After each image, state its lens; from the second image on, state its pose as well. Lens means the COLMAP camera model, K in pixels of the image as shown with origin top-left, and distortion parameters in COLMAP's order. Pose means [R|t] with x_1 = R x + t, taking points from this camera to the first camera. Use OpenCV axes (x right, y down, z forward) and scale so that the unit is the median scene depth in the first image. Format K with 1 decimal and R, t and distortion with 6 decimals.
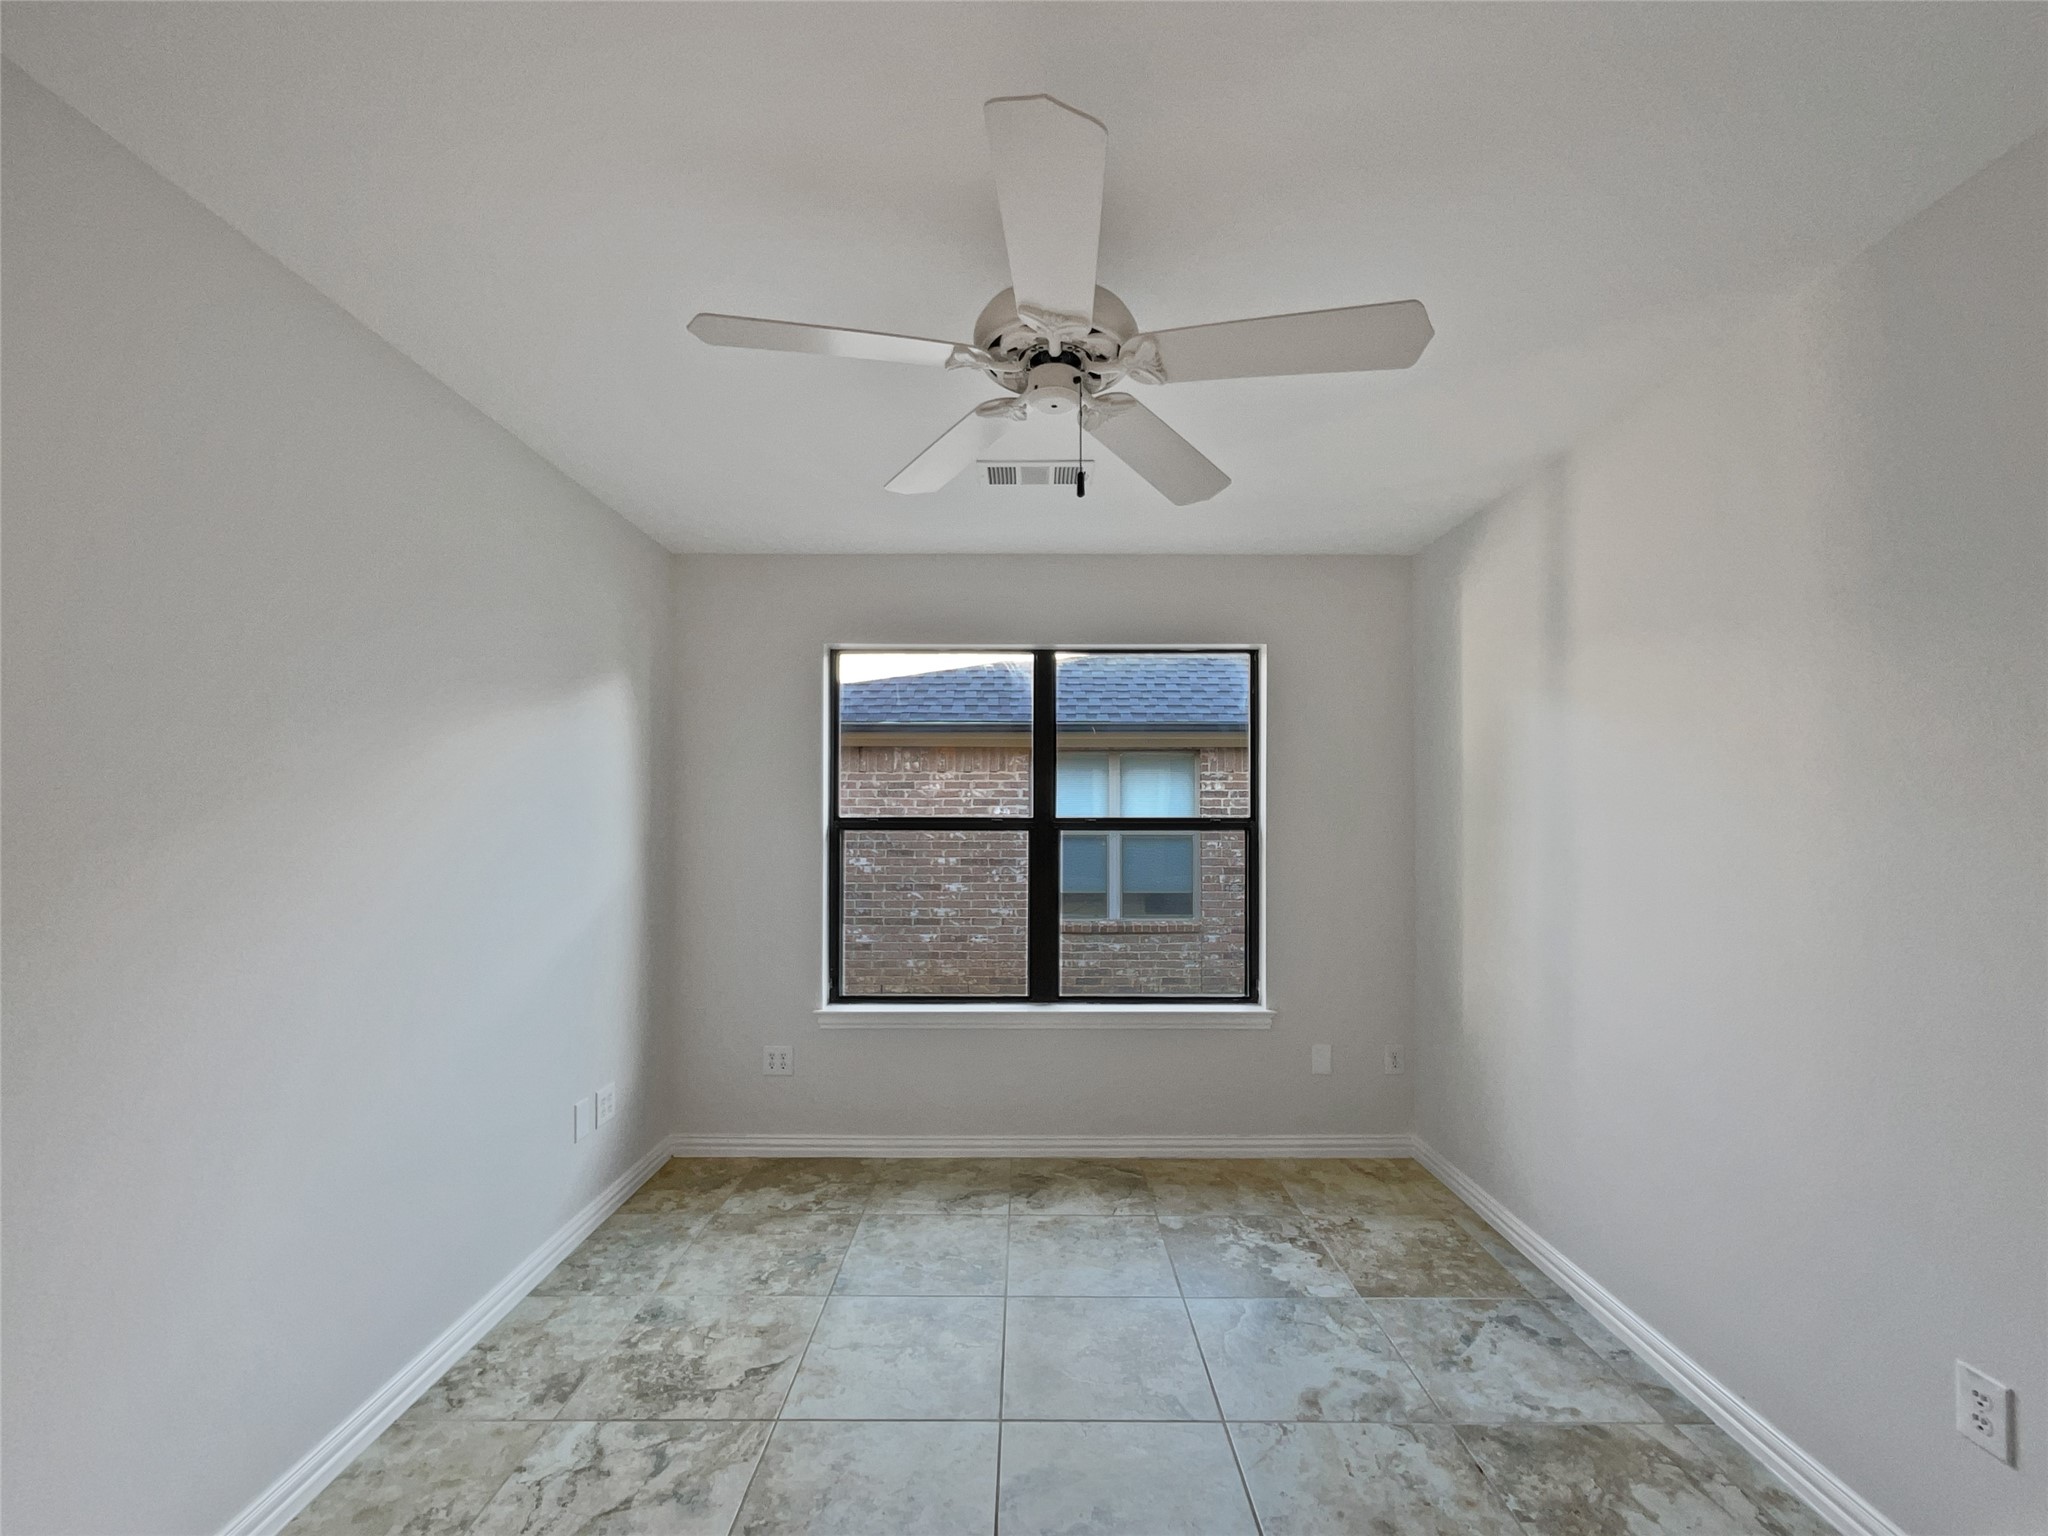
lens RADIAL K [[876.0, 0, 1019.1], [0, 876.0, 826.4], [0, 0, 1]] dist [-0.001775, -0.000397]
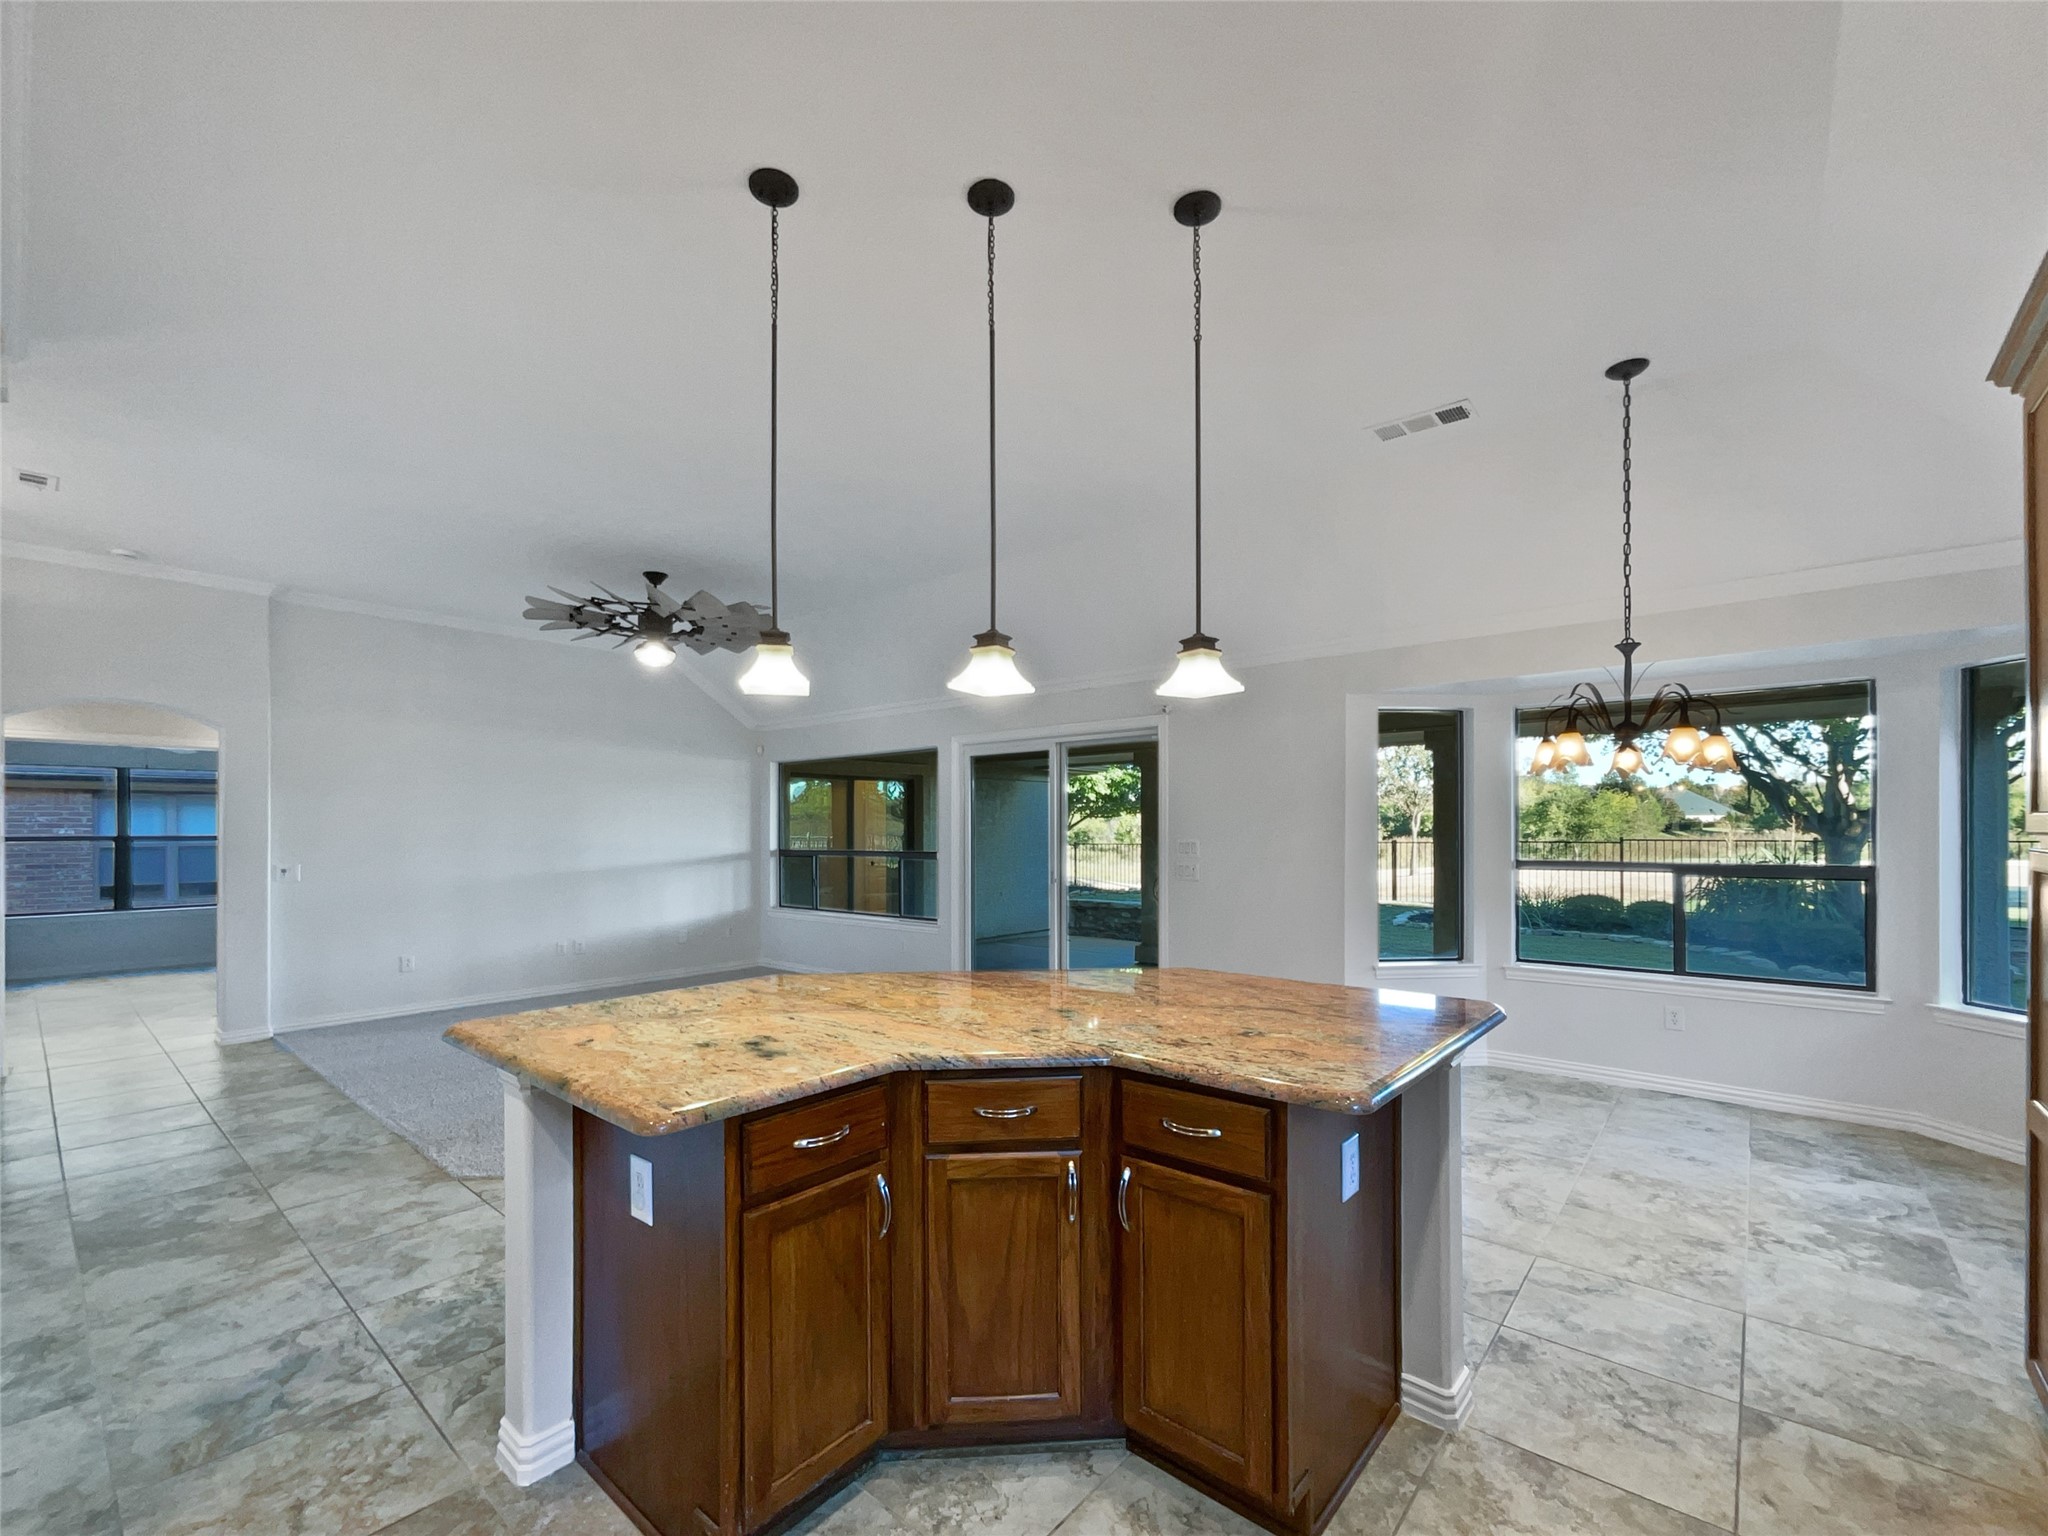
lens RADIAL K [[876.0, 0, 1019.1], [0, 876.0, 826.4], [0, 0, 1]] dist [-0.001775, -0.000397]
pose [[0.650379, 0.007231, 0.759576, -0.099803], [0.008328, 0.999827, -0.016649, 0.011493], [-0.759565, 0.017154, 0.650206, -1.242029]]
